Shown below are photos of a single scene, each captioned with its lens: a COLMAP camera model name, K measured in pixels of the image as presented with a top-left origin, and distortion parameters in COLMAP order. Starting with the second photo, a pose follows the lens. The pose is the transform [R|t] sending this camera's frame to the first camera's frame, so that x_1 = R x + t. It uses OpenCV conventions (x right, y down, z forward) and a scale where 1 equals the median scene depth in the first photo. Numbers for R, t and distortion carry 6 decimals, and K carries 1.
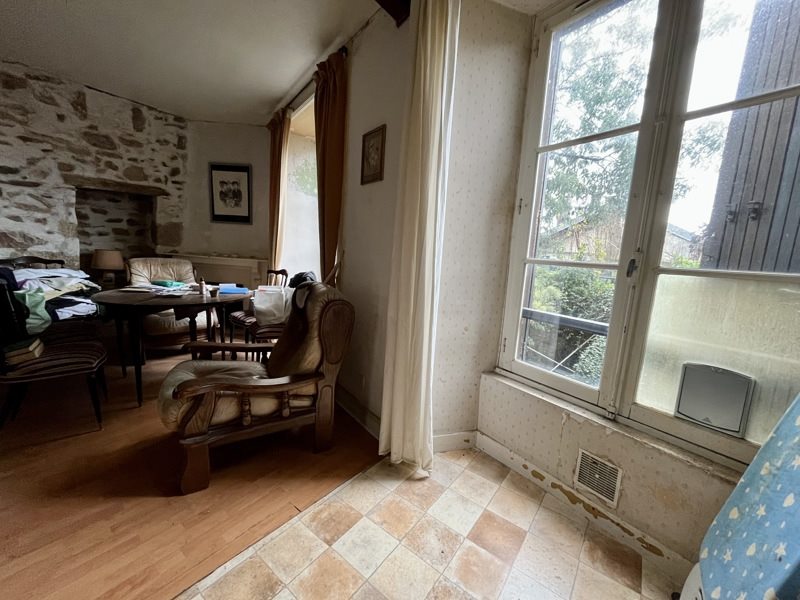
lens RADIAL K [[316.6, 0, 400.0], [0, 316.6, 300.0], [0, 0, 1]] dist [-0.000044, -0.000098]
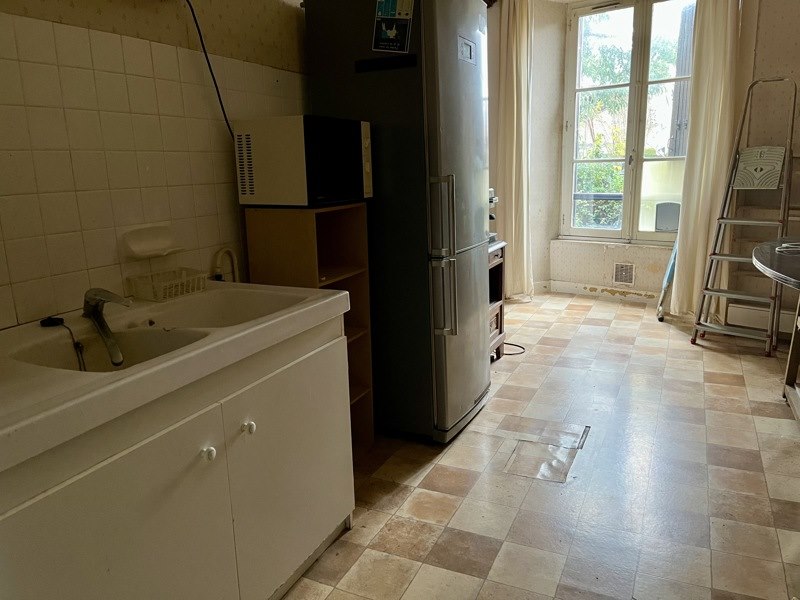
lens RADIAL K [[607.6, 0, 400.0], [0, 607.6, 300.0], [0, 0, 1]] dist [0.041954, 0.000862]
pose [[0.972048, -0.130629, 0.195086, -1.046383], [0.115404, 0.989456, 0.087517, 0.179472], [-0.204461, -0.062557, 0.976874, -1.708775]]
